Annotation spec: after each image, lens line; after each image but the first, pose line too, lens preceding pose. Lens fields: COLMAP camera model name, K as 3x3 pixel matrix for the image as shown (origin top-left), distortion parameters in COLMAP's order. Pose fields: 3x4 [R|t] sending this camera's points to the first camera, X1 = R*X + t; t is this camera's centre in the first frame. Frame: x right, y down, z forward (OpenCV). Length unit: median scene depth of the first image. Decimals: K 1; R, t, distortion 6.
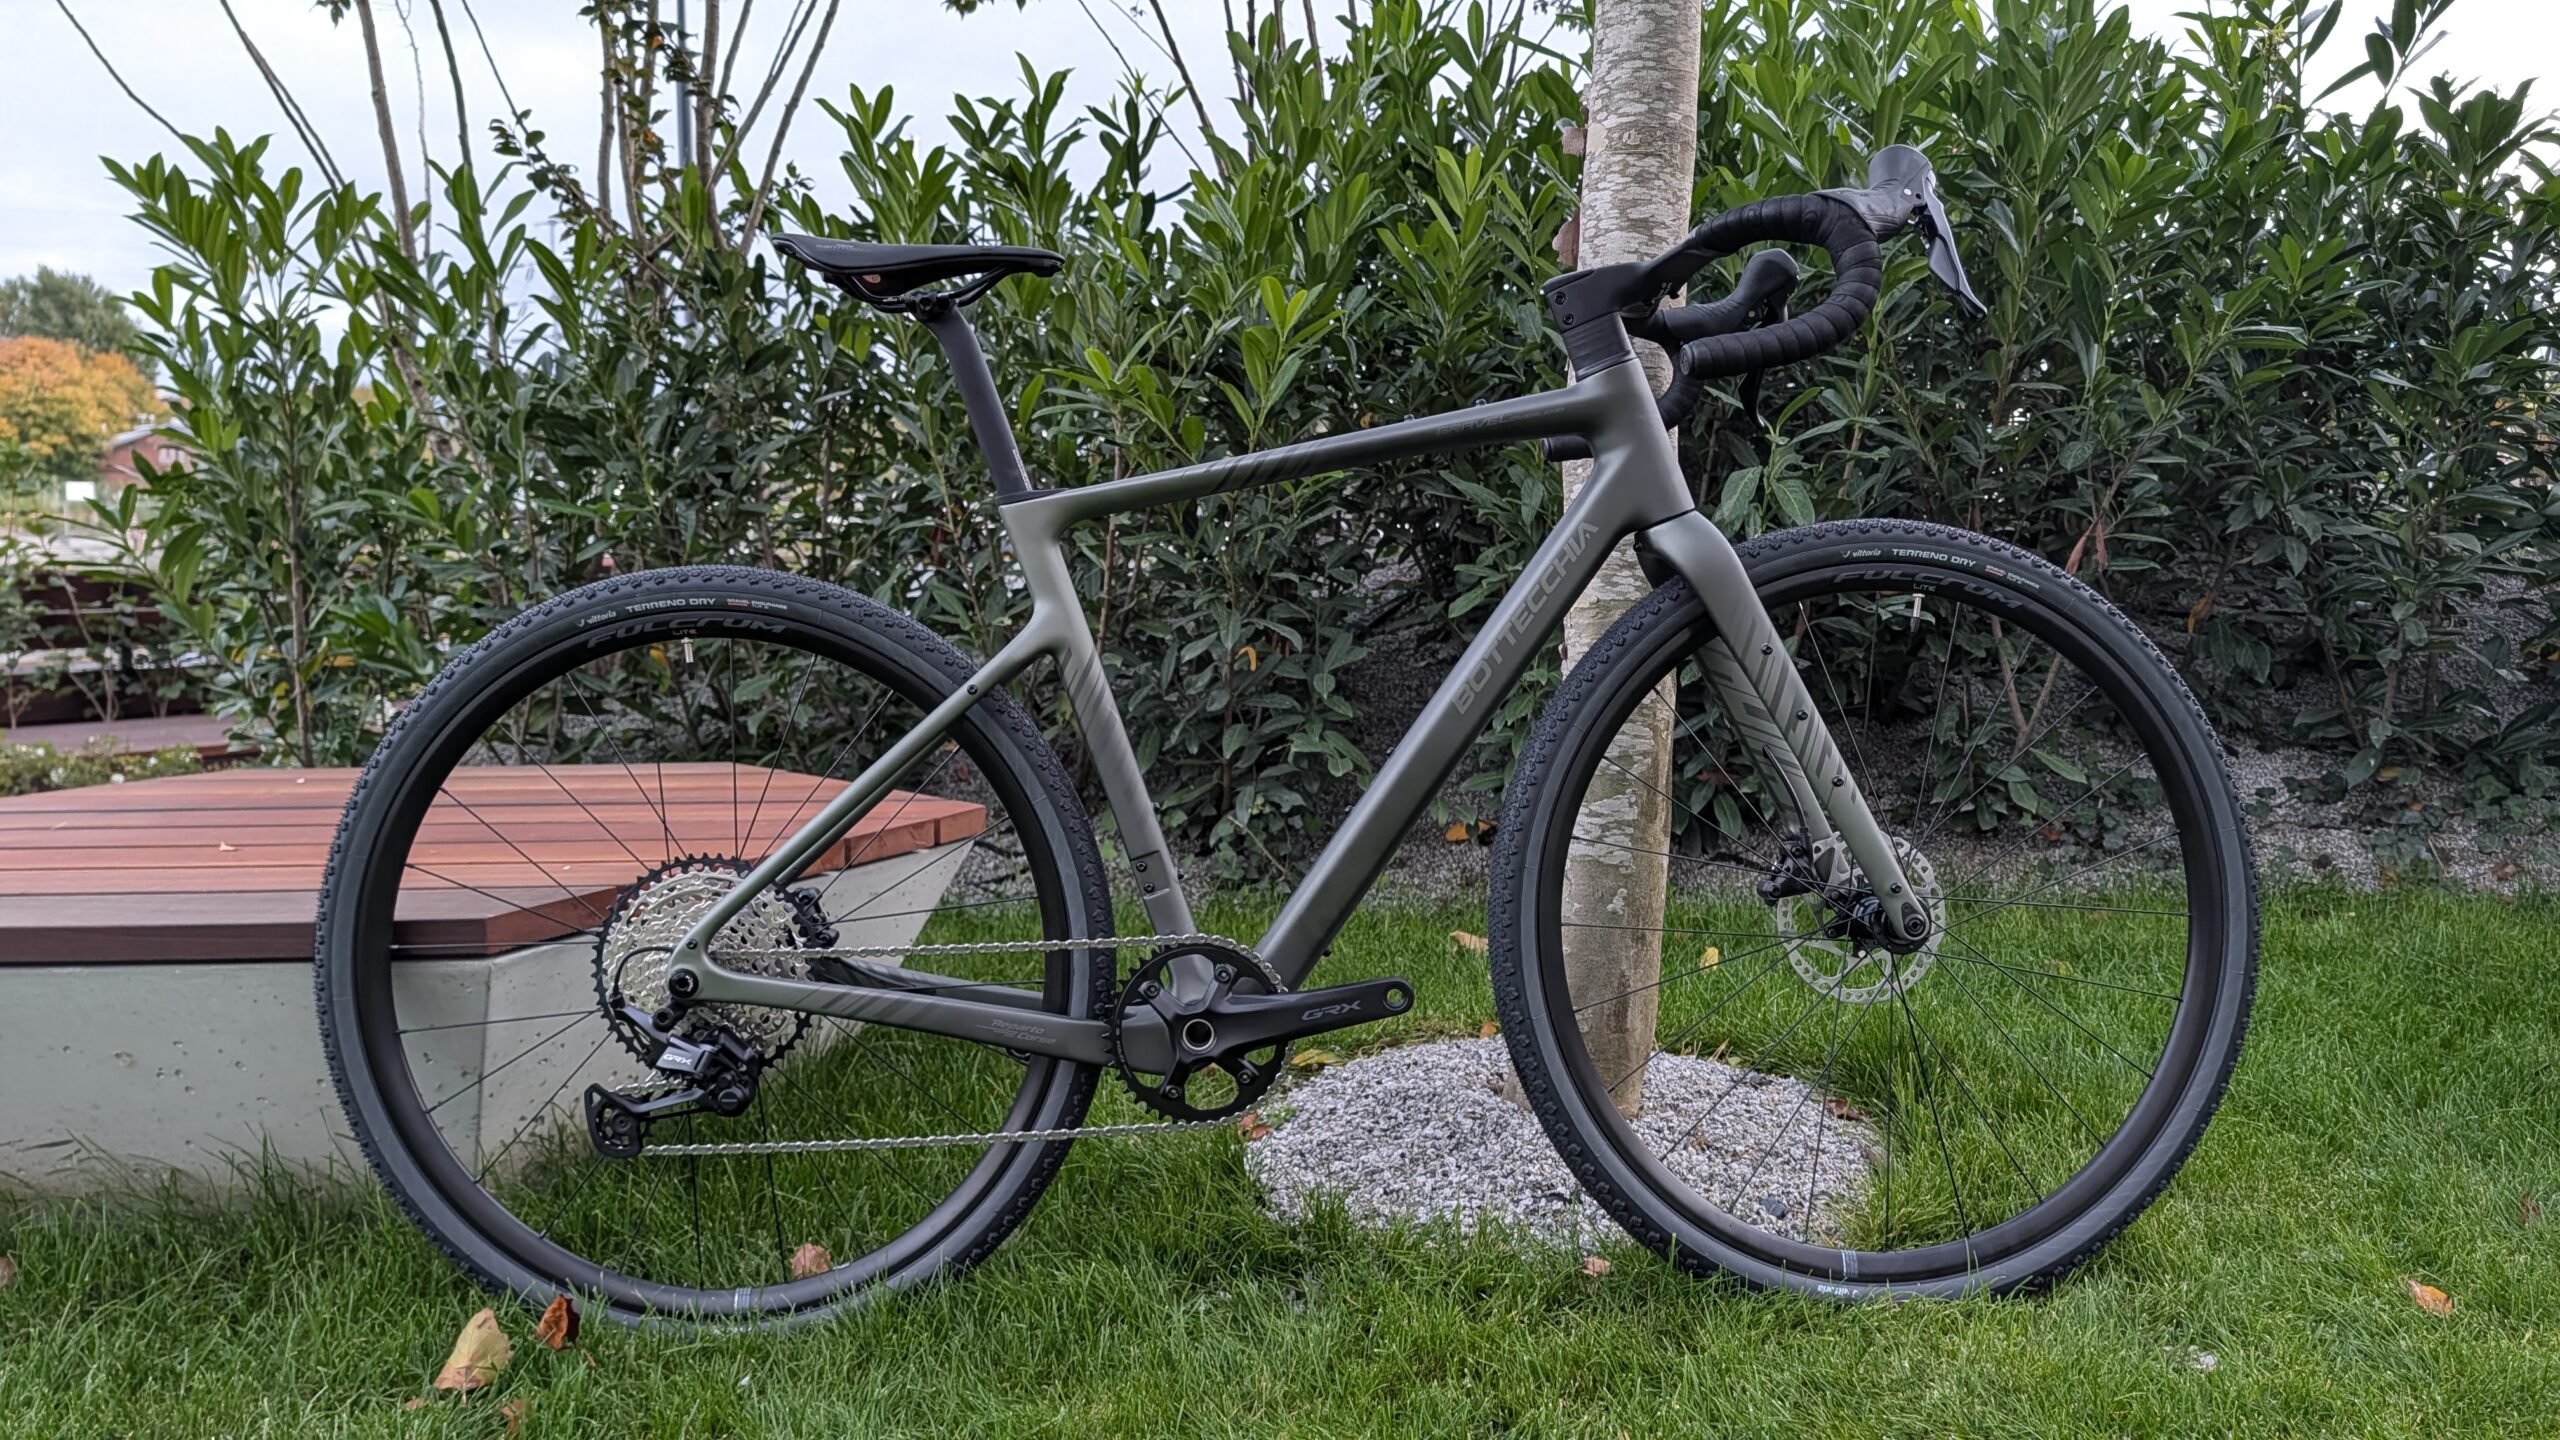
lens RADIAL K [[1857.0, 0, 1280.0], [0, 1857.0, 720.0], [0, 0, 1]] dist [0.046056, -0.067345]
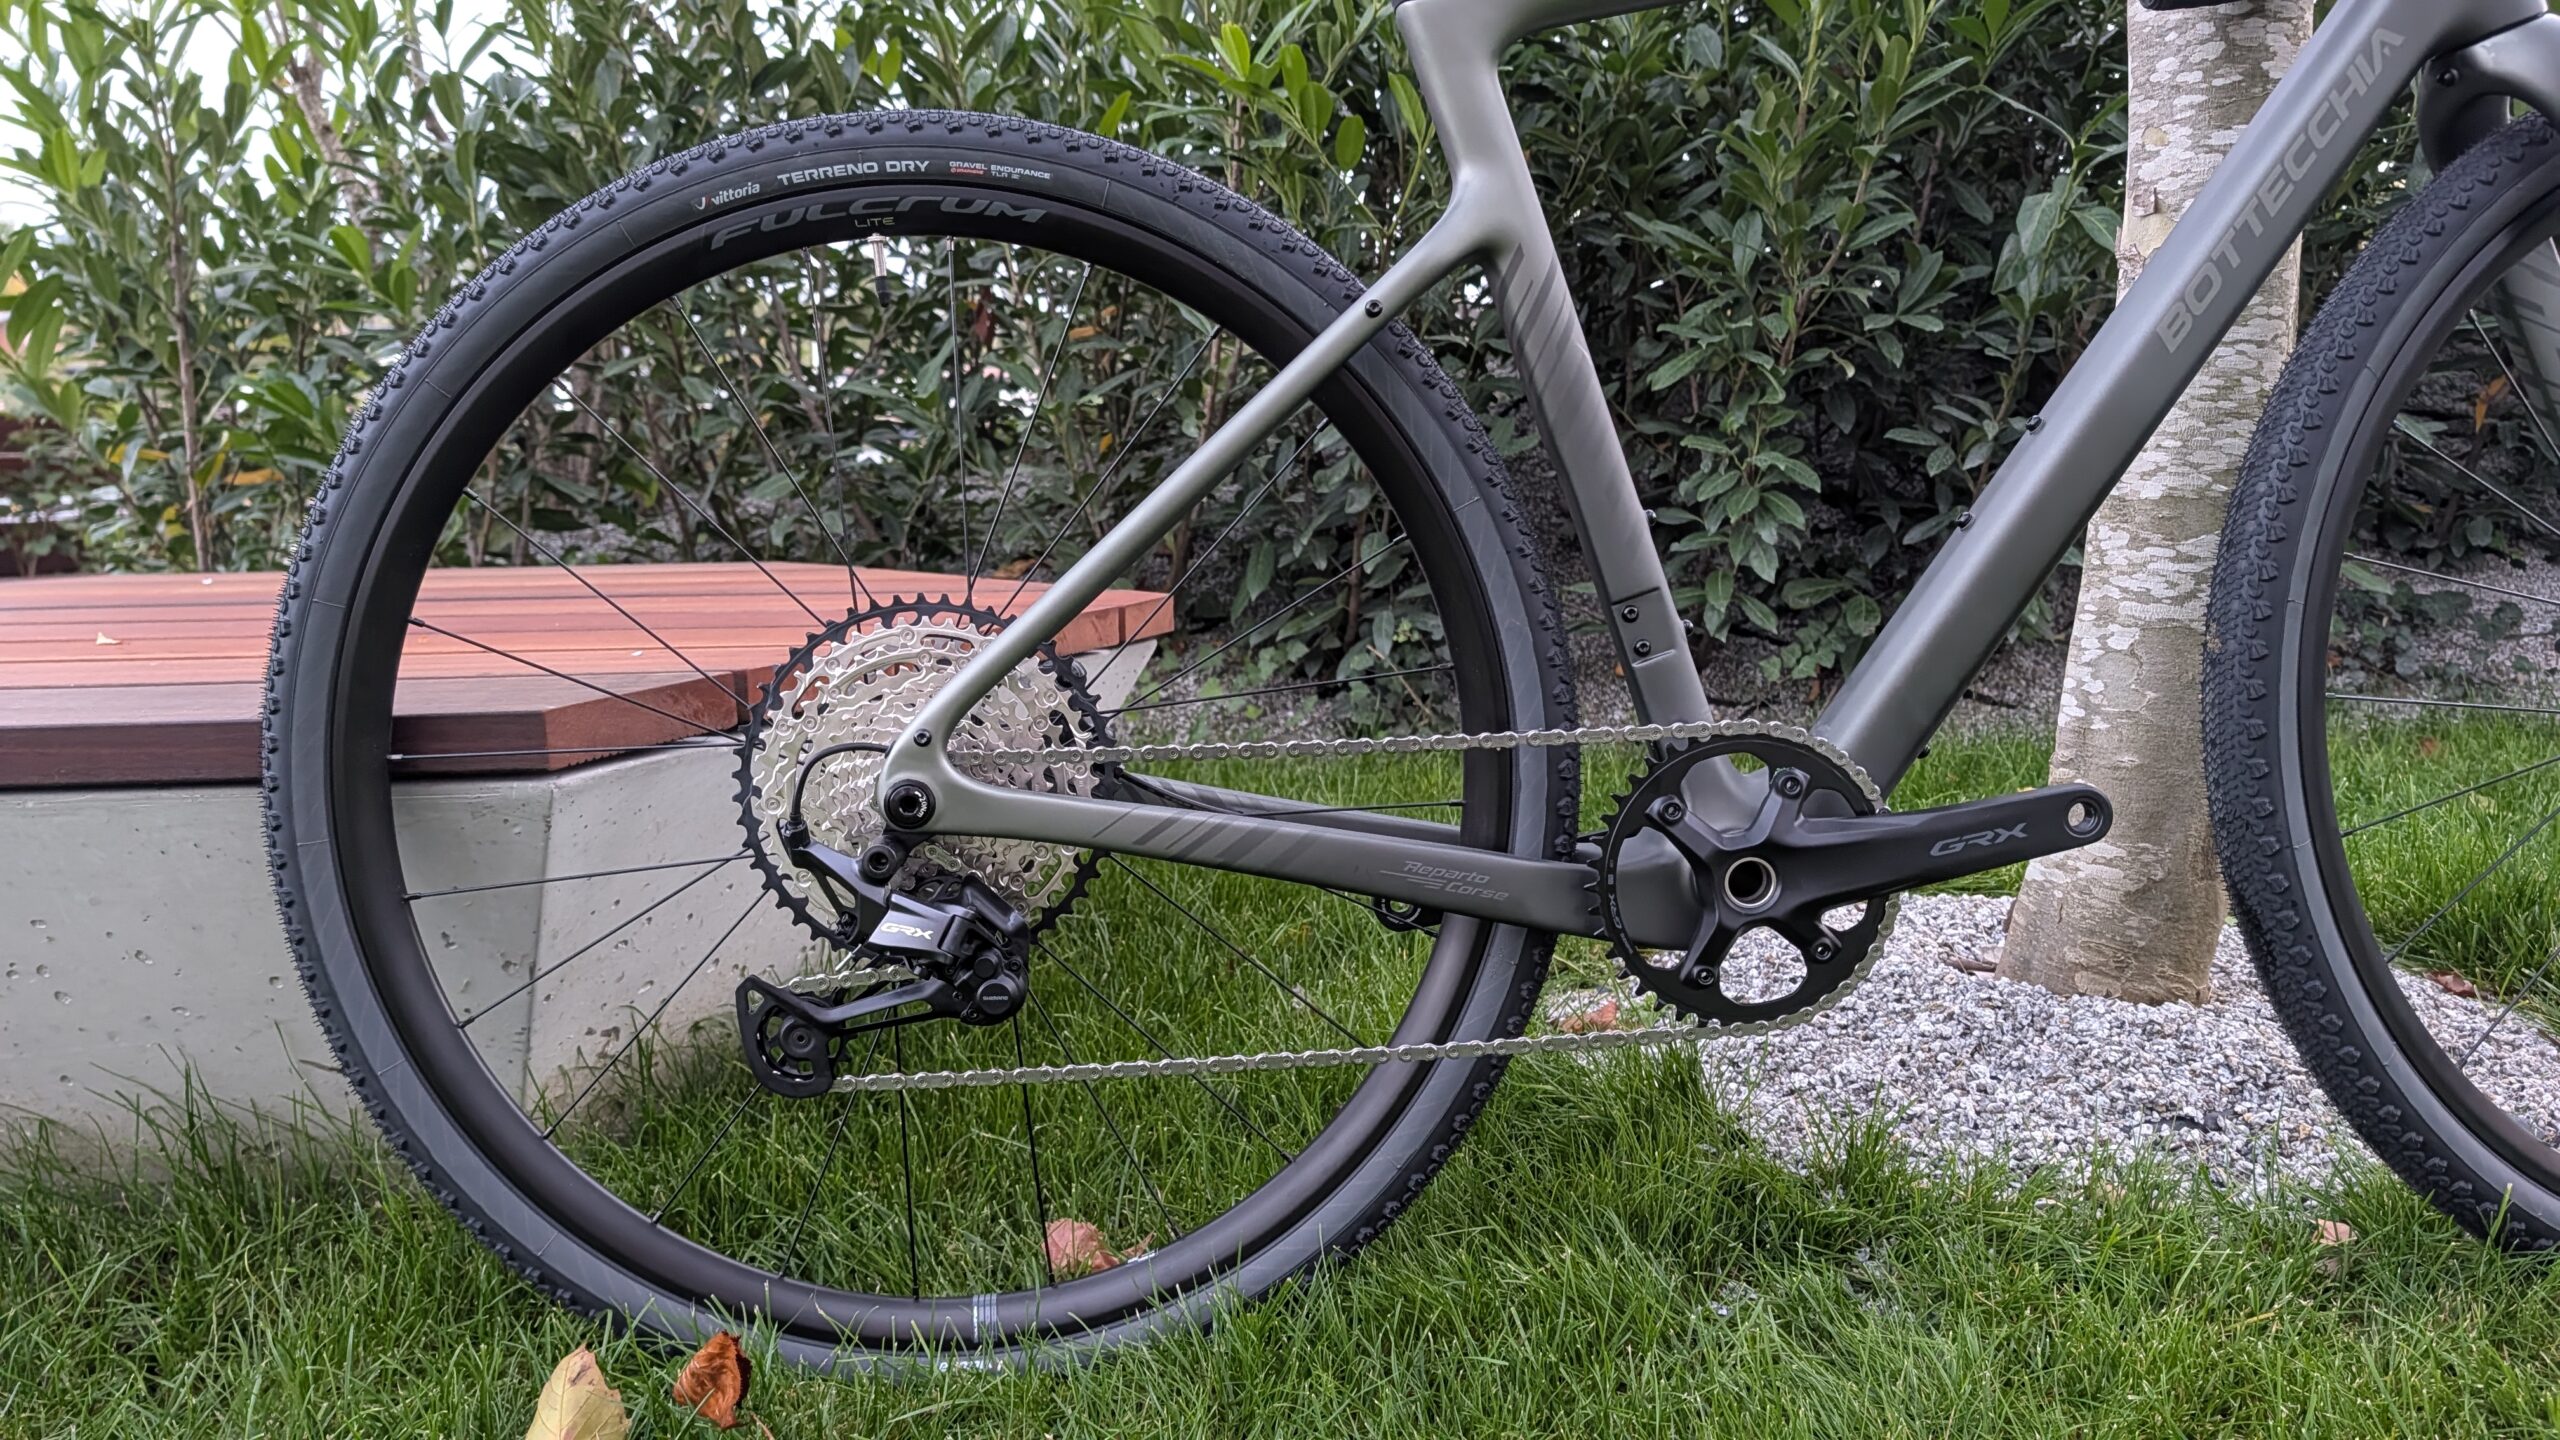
lens RADIAL K [[1857.0, 0, 1280.0], [0, 1857.0, 720.0], [0, 0, 1]] dist [0.046056, -0.067345]
pose [[0.998897, -0.011532, 0.045525, -0.217839], [0.008876, 0.998271, 0.058106, 0.077461], [-0.046117, -0.057638, 0.997272, 0.388897]]
